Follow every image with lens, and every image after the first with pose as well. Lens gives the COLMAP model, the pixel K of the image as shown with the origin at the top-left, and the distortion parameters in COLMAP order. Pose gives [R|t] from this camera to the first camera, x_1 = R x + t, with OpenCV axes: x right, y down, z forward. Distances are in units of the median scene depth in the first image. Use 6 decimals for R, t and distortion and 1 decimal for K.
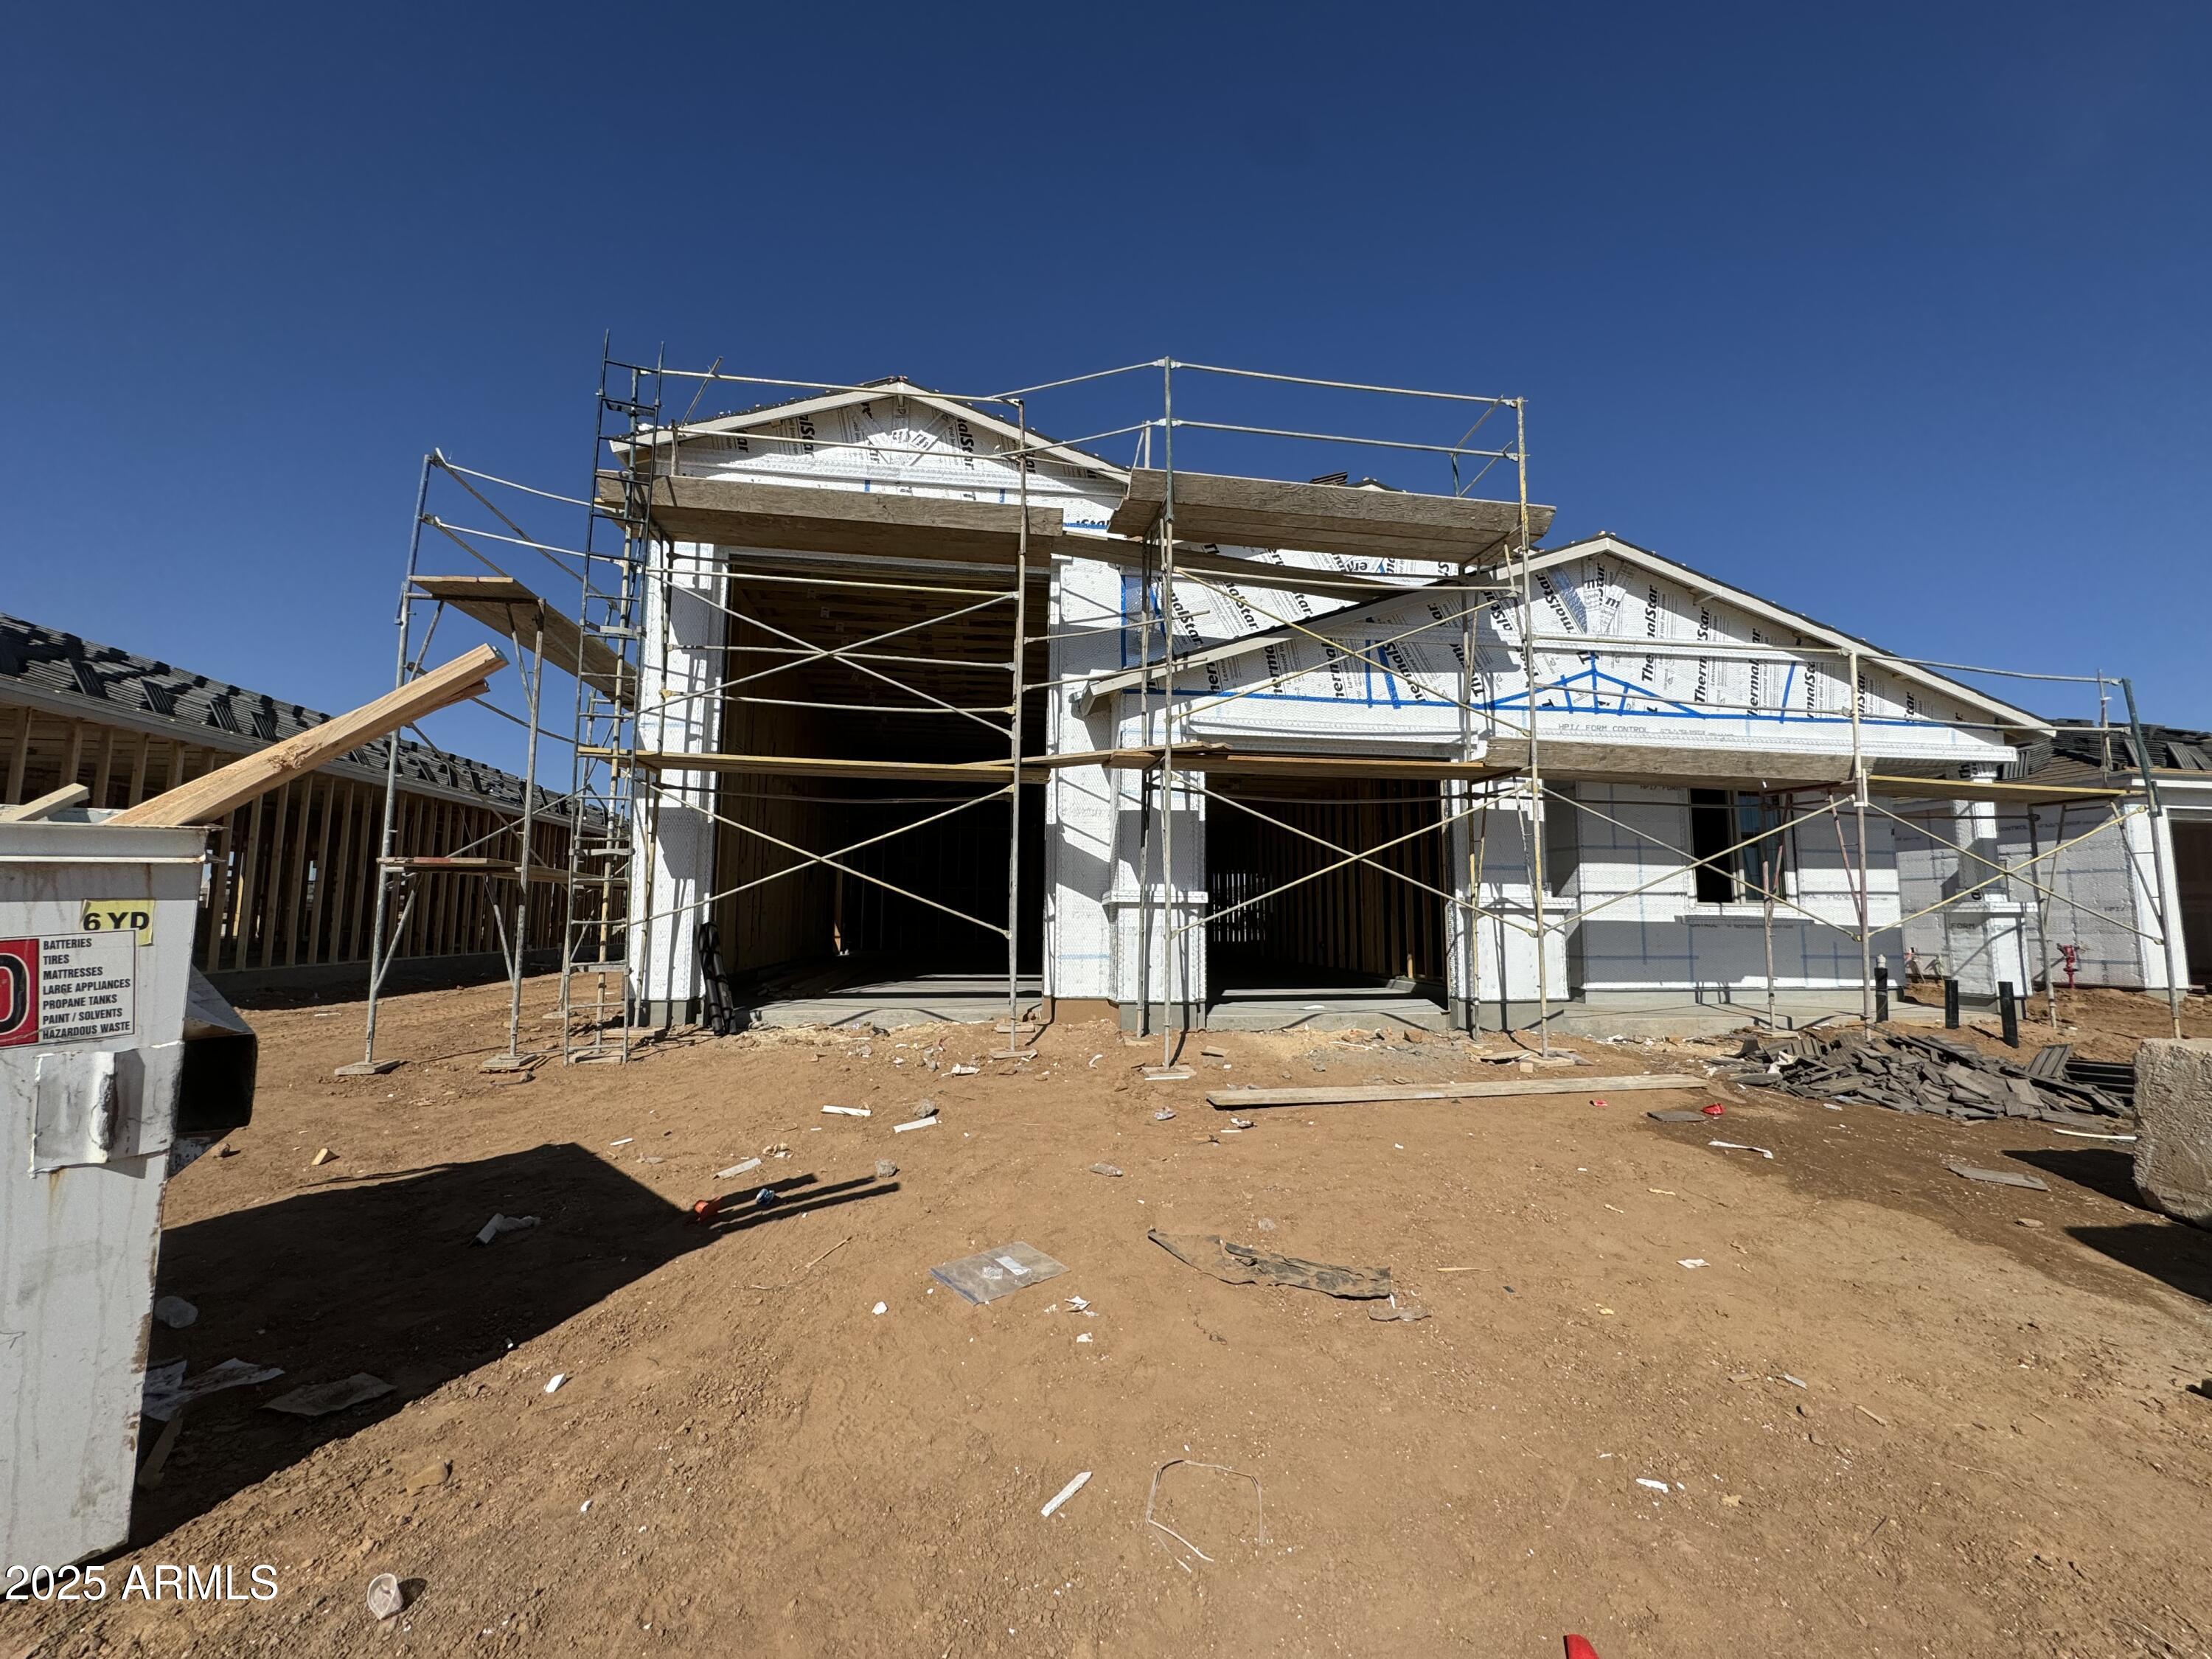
lens RADIAL K [[887.3, 0, 1106.0], [0, 887.3, 829.5], [0, 0, 1]] dist [0.000389, 0.000113]
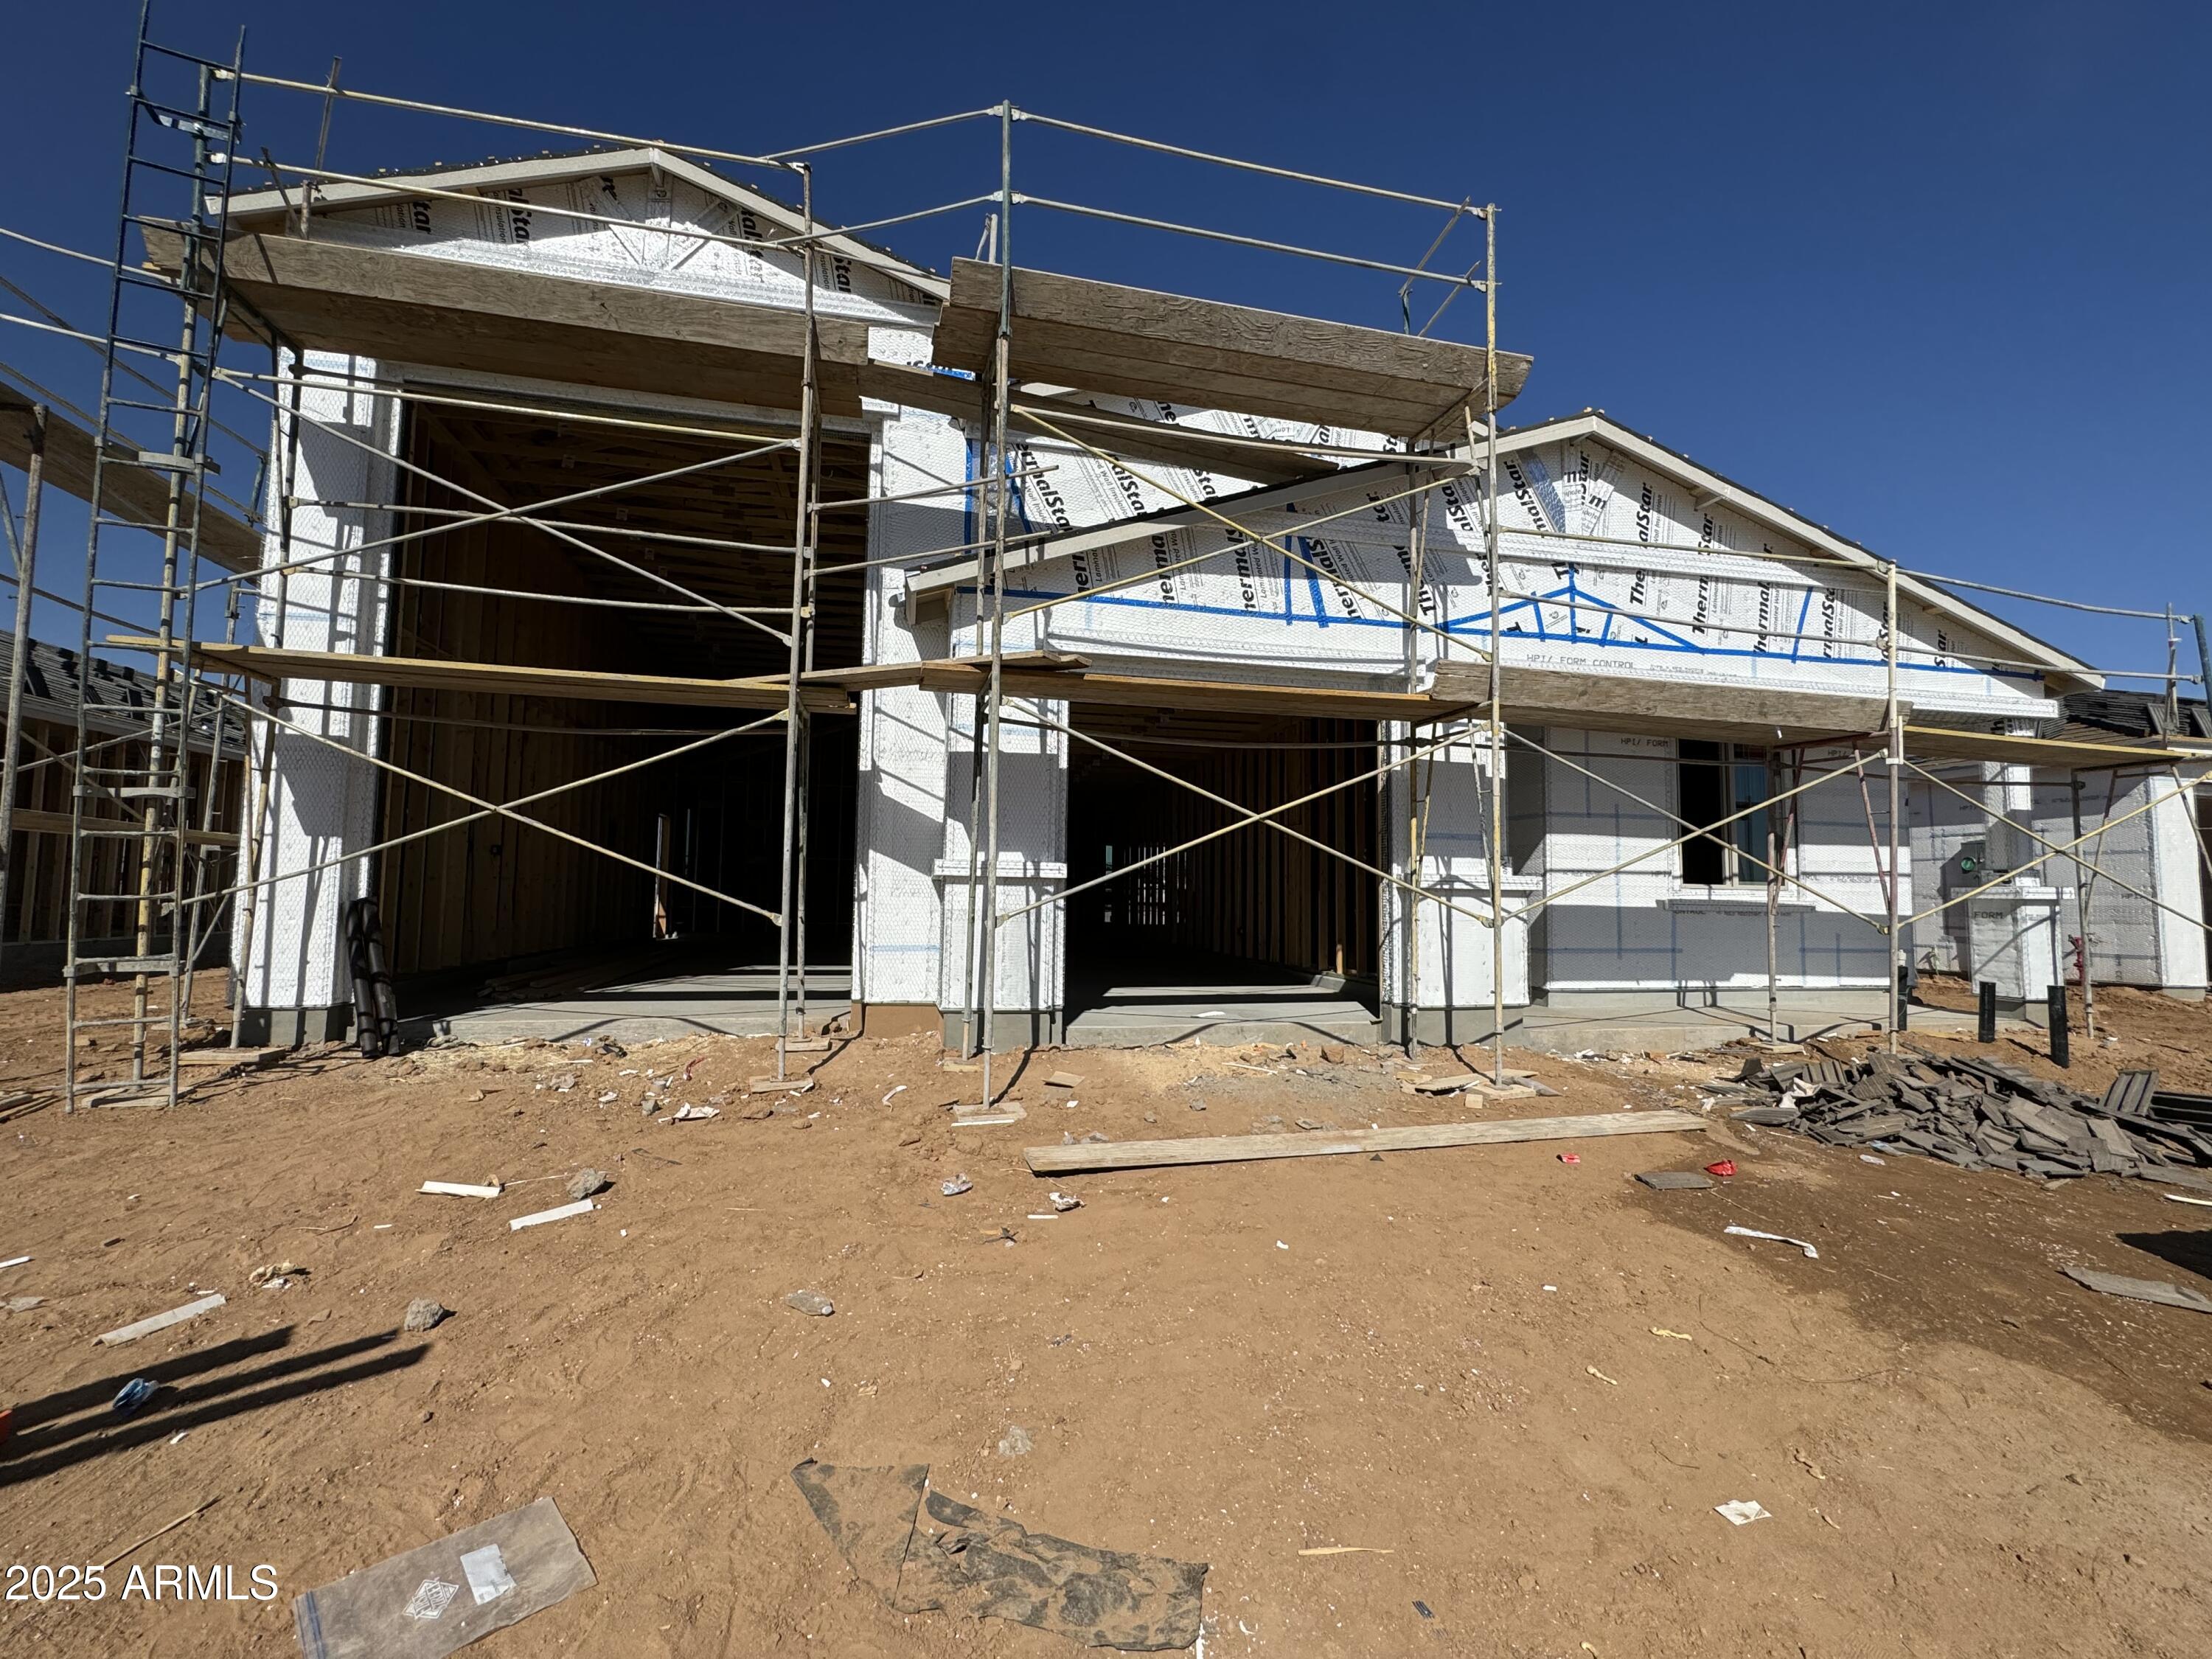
lens RADIAL K [[981.0, 0, 1106.0], [0, 981.0, 829.5], [0, 0, 1]] dist [0.000356, 0.000192]
pose [[0.997113, 0.013628, 0.074702, 0.085236], [-0.015983, 0.999391, 0.031021, 0.015916], [-0.074233, -0.032125, 0.996723, 0.176443]]
